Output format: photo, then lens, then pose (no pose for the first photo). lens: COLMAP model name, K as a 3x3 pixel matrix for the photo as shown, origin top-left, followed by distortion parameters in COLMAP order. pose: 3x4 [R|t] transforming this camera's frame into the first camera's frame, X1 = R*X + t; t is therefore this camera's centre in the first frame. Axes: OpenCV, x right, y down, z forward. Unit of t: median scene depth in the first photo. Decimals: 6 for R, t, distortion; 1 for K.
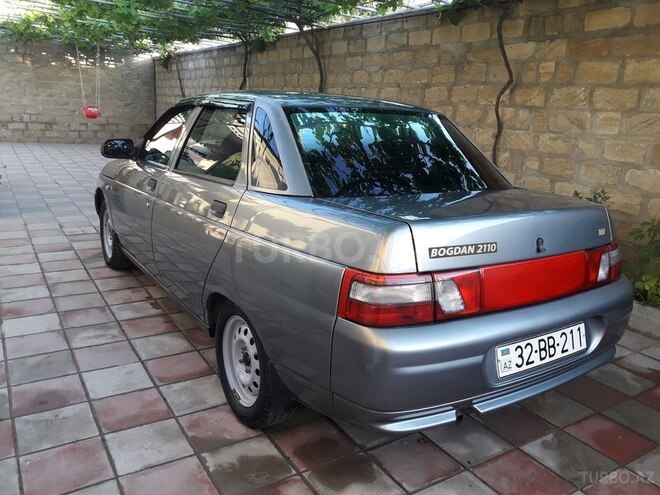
lens RADIAL K [[536.8, 0, 331.3], [0, 536.8, 244.7], [0, 0, 1]] dist [0.055042, -0.073075]
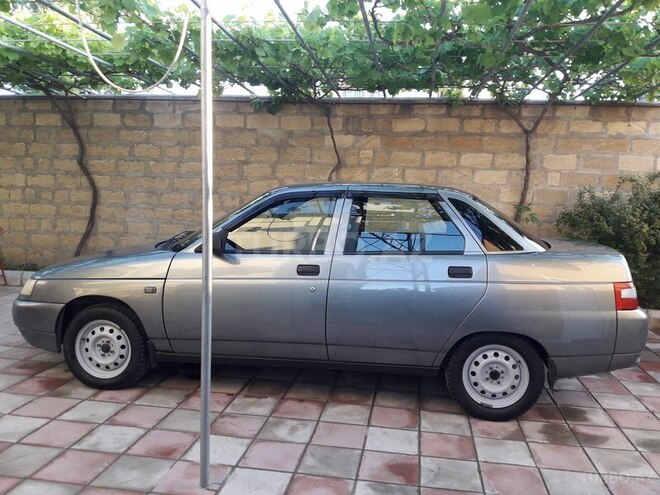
lens RADIAL K [[536.8, 0, 339.6], [0, 536.8, 260.9], [0, 0, 1]] dist [0.055042, -0.073075]
pose [[0.656357, -0.137936, 0.741733, -0.765744], [0.193180, 0.981096, 0.011504, -0.091830], [-0.729298, 0.135738, 0.670596, 0.169681]]
